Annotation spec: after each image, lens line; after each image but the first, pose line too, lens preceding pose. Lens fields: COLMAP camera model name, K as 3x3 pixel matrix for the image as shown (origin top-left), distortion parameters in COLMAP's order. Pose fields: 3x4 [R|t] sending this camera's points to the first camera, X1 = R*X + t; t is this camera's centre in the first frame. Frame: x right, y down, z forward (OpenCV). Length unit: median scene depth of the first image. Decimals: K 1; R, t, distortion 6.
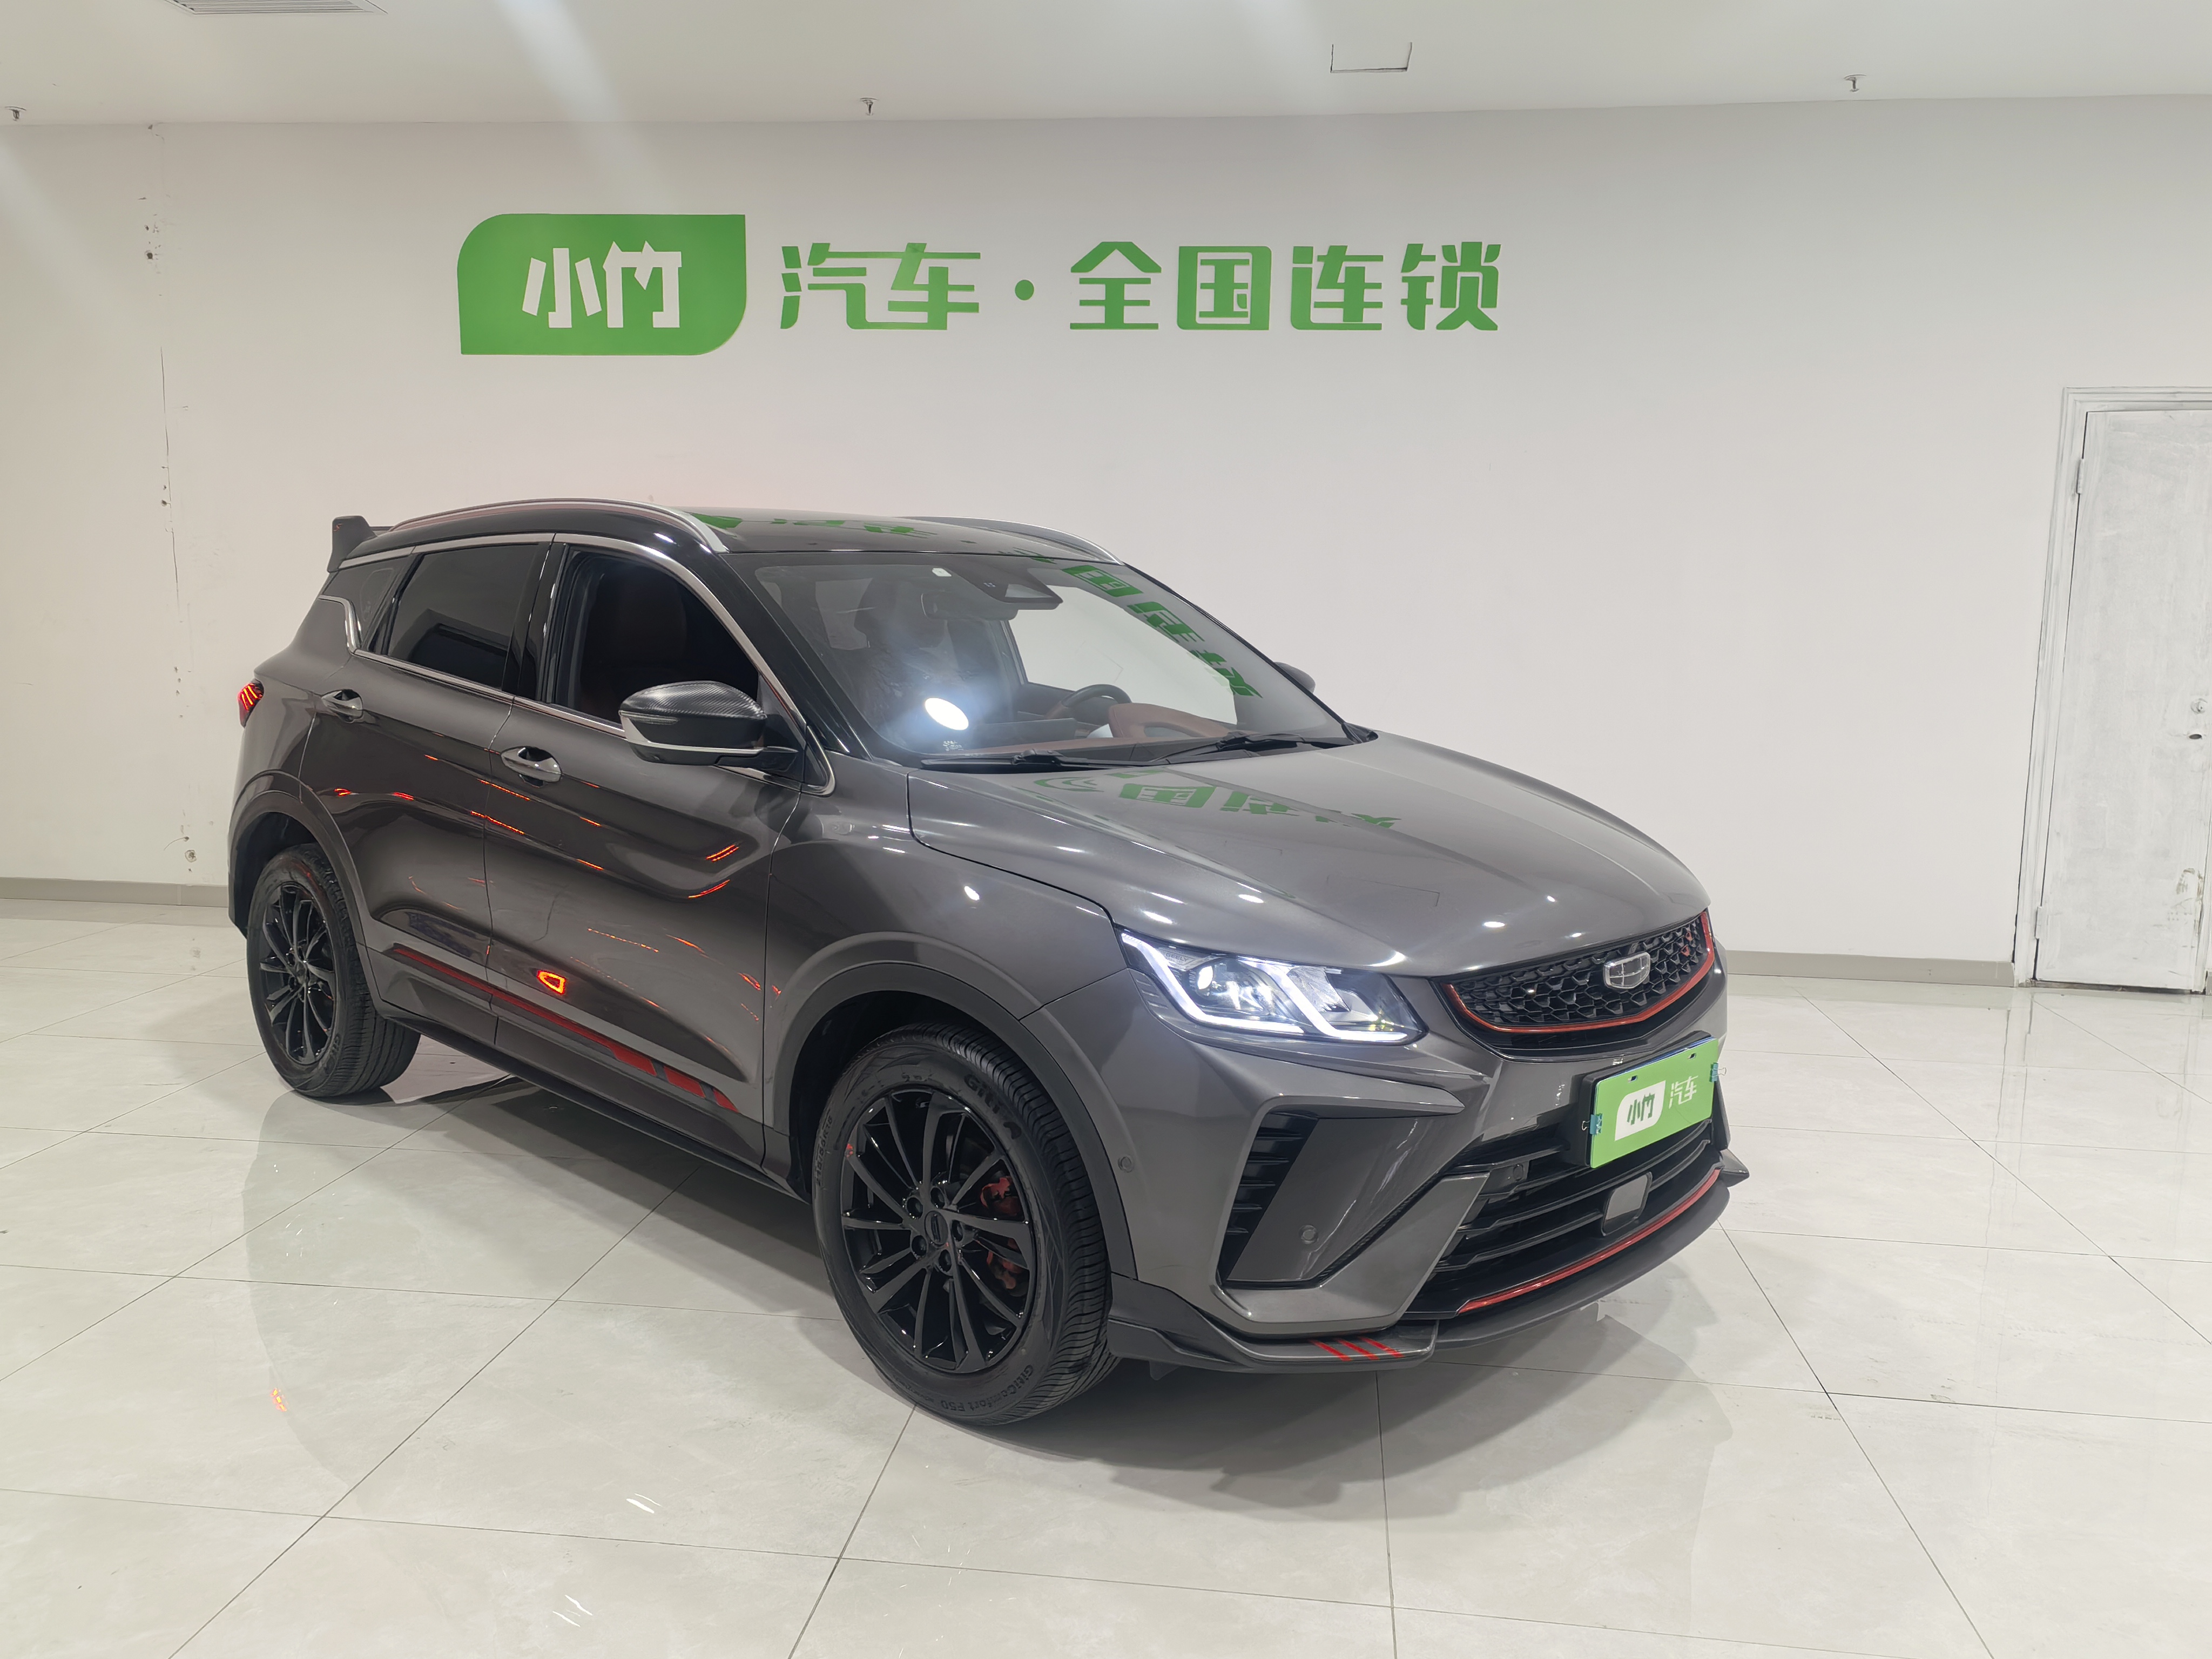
lens RADIAL K [[1794.2, 0, 1105.5], [0, 1794.2, 822.3], [0, 0, 1]] dist [0.017989, 0.010238]
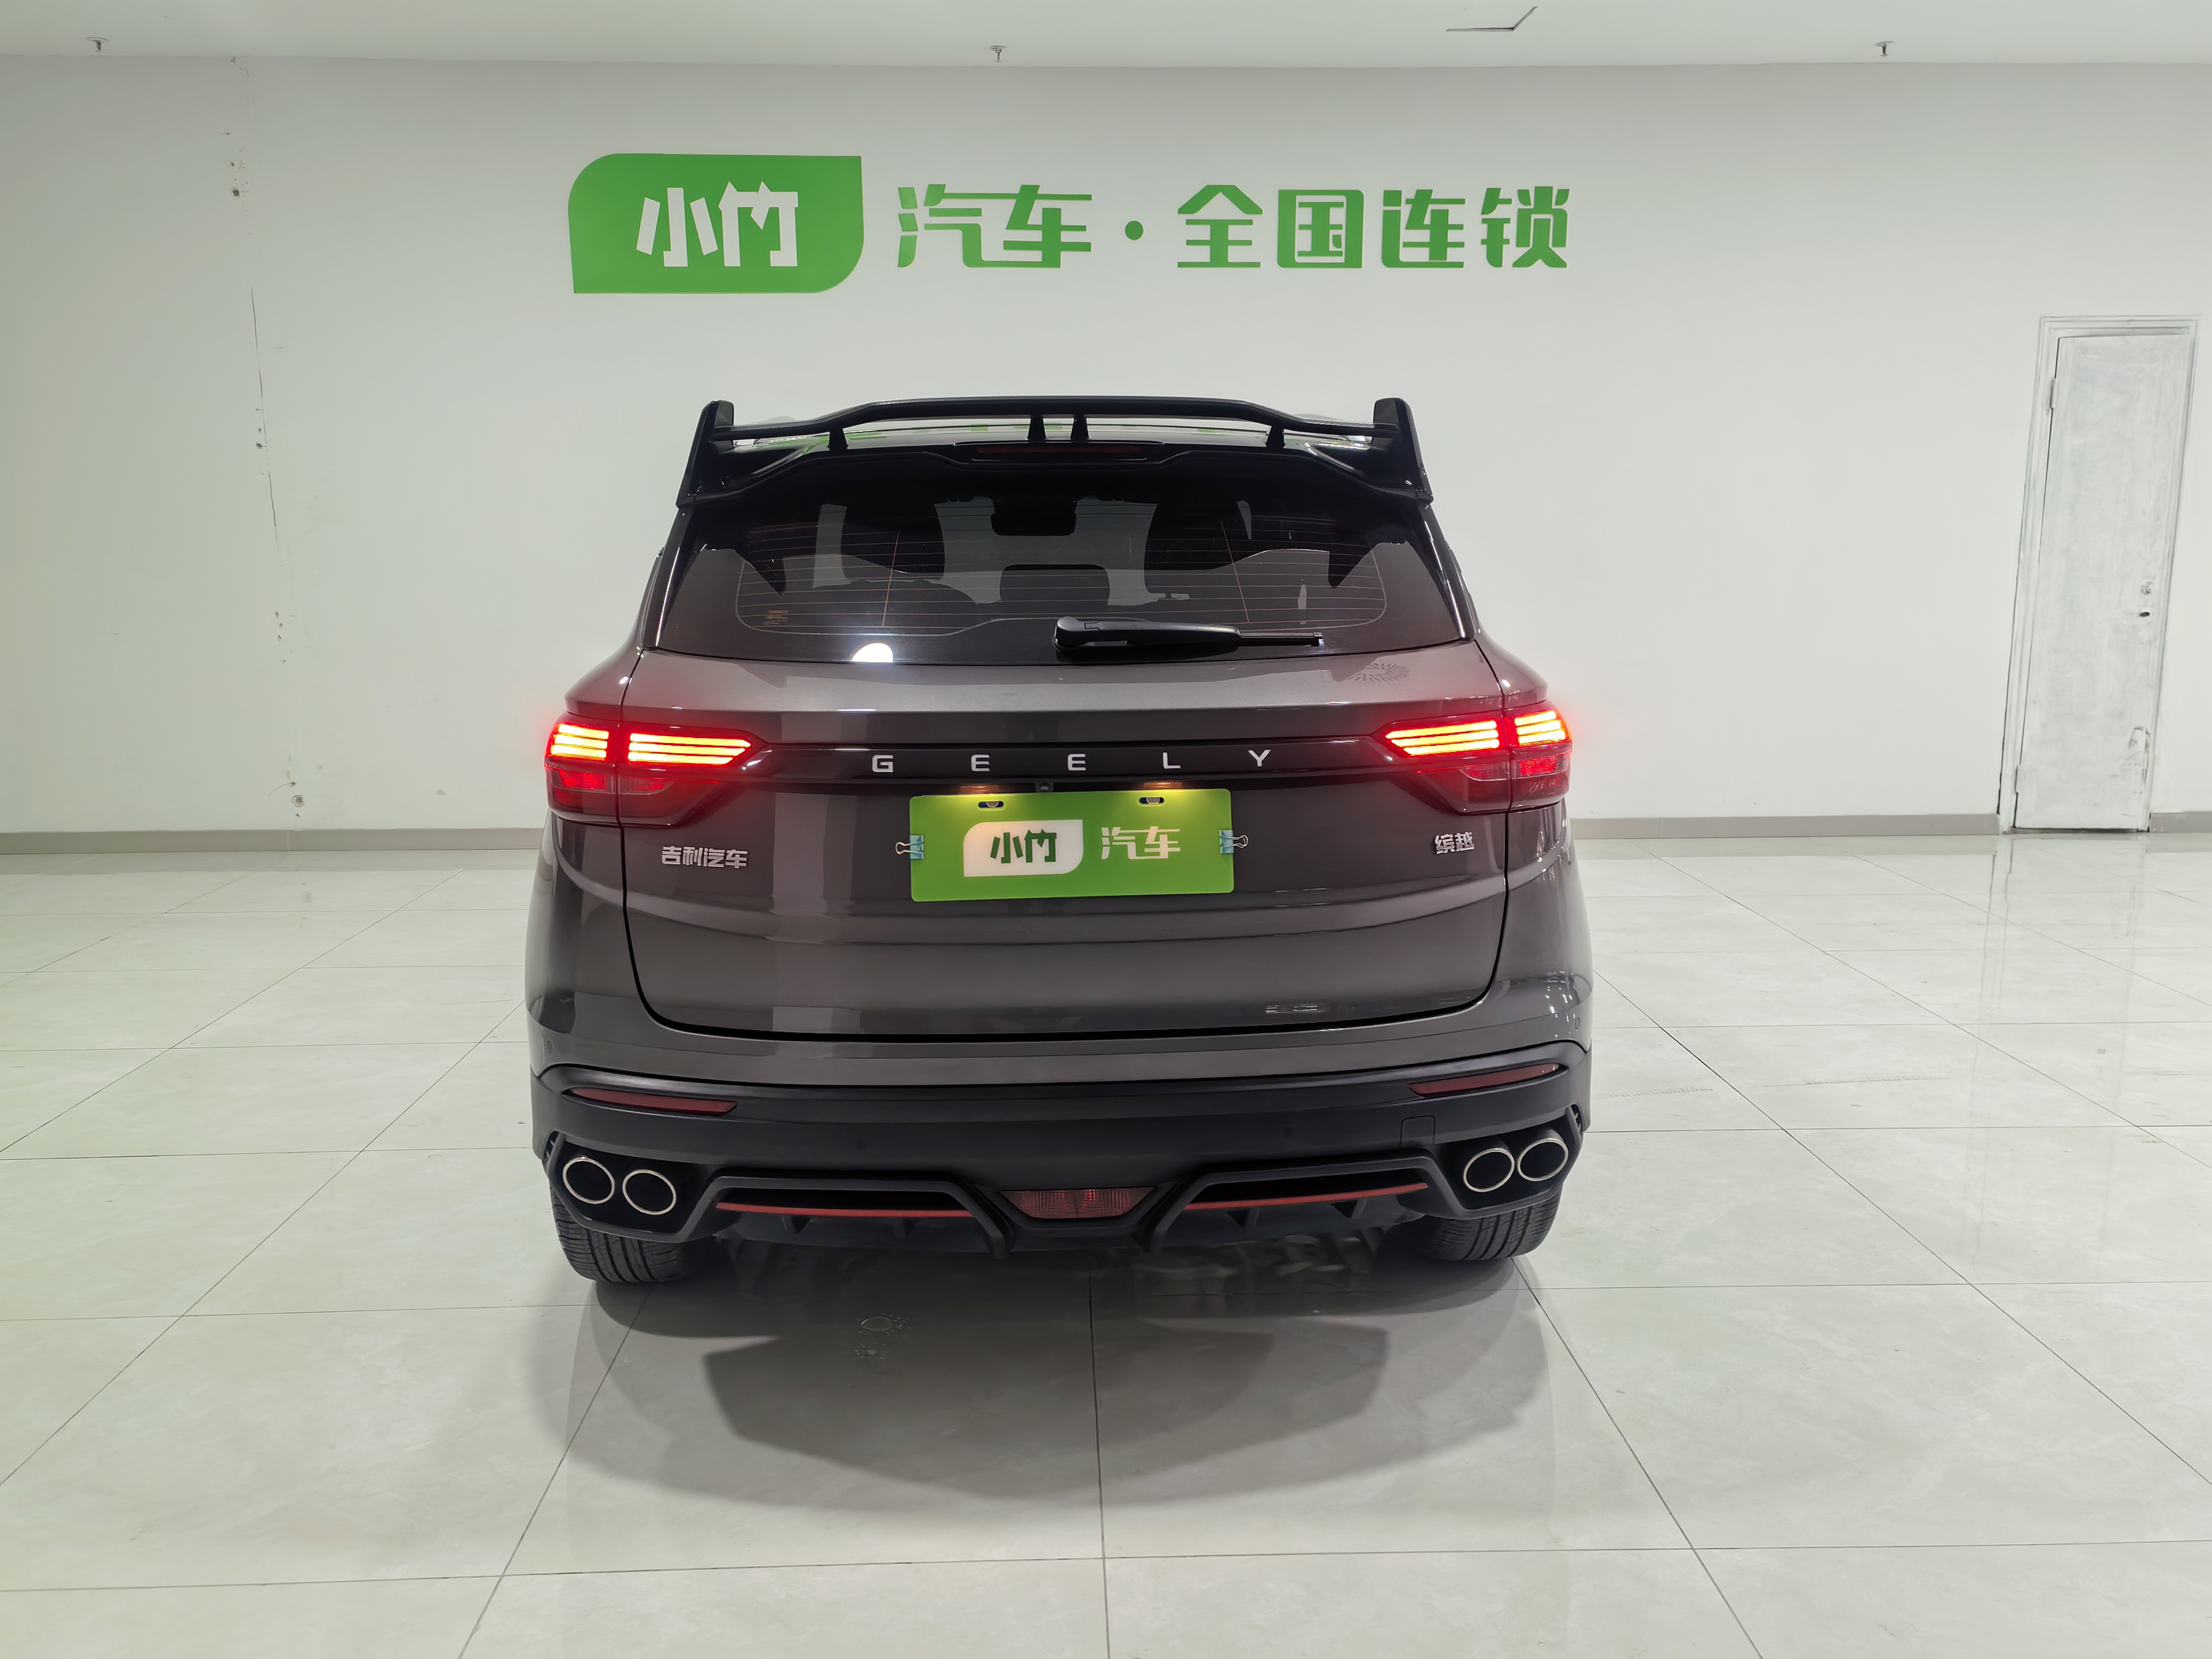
lens RADIAL K [[1794.2, 0, 1094.2], [0, 1794.2, 838.3], [0, 0, 1]] dist [0.017989, 0.010238]
pose [[0.986882, -0.050221, 0.153433, -0.253942], [0.043445, 0.997940, 0.047202, 0.012668], [-0.155487, -0.039917, 0.987031, -0.064864]]
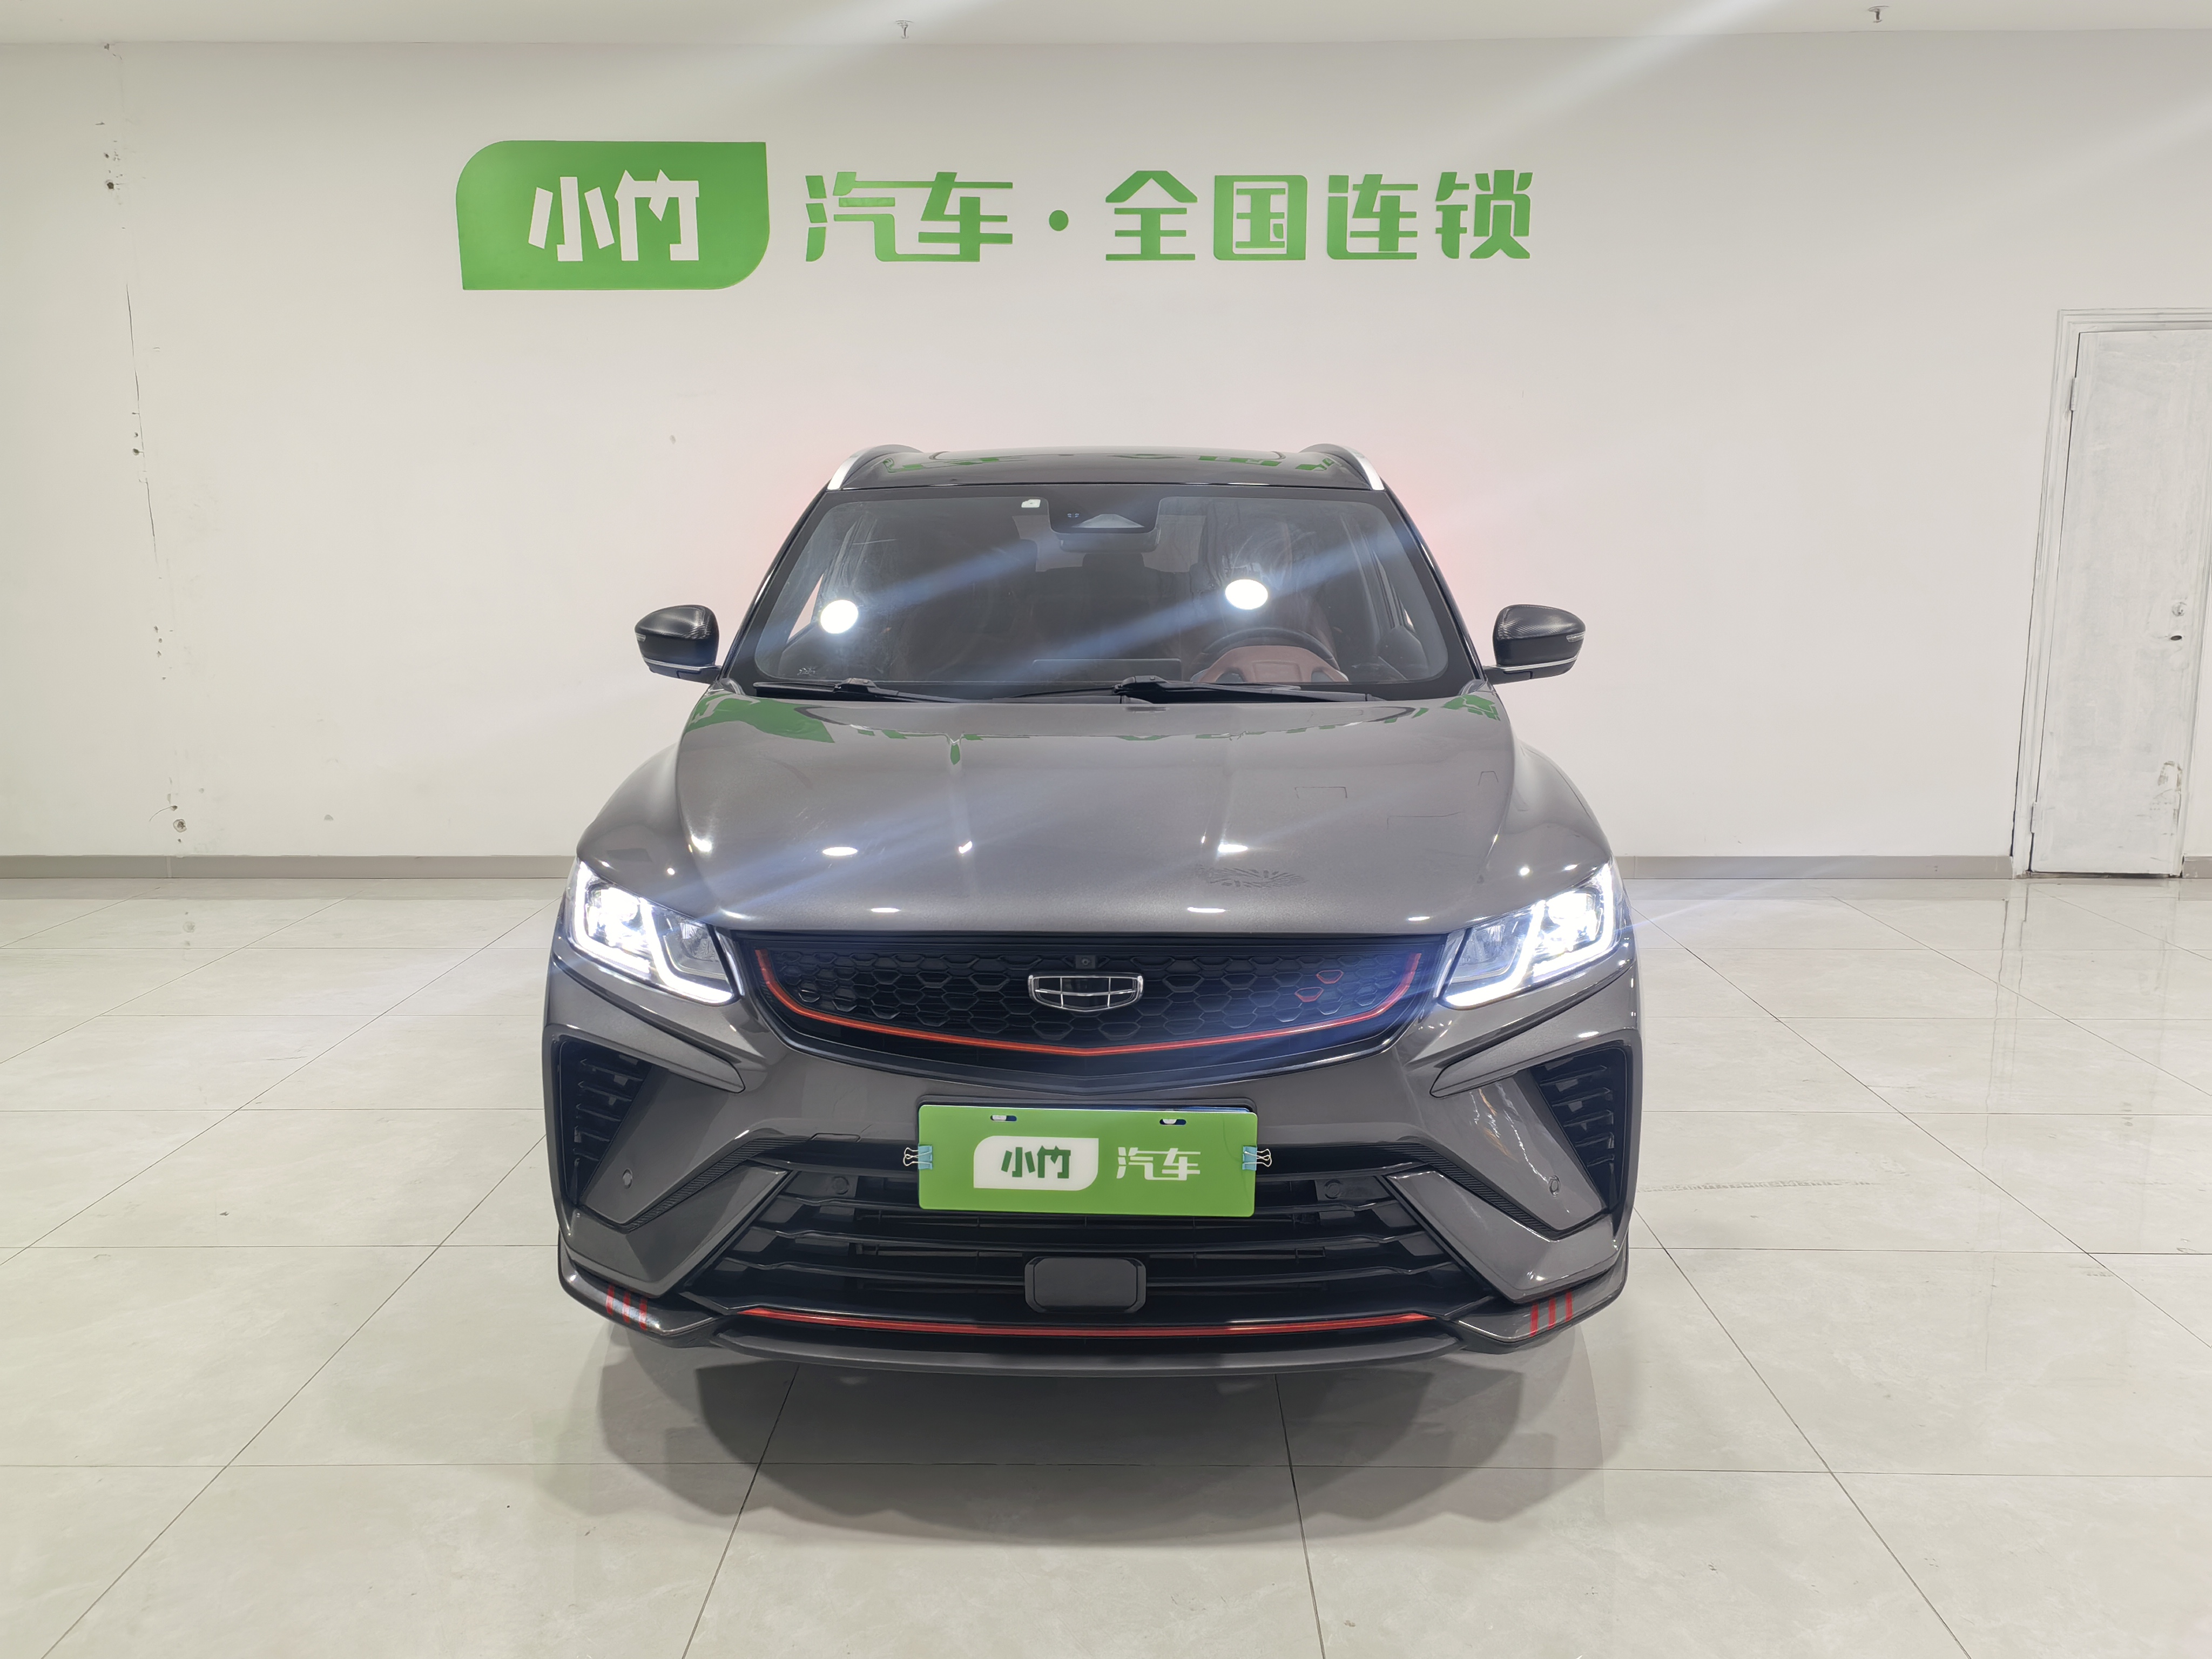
lens RADIAL K [[1794.2, 0, 1092.9], [0, 1794.2, 833.0], [0, 0, 1]] dist [0.017989, 0.010238]
pose [[0.993123, -0.040027, 0.110025, -0.151056], [0.035958, 0.998603, 0.038726, 0.003389], [-0.111421, -0.034503, 0.993174, 0.002066]]
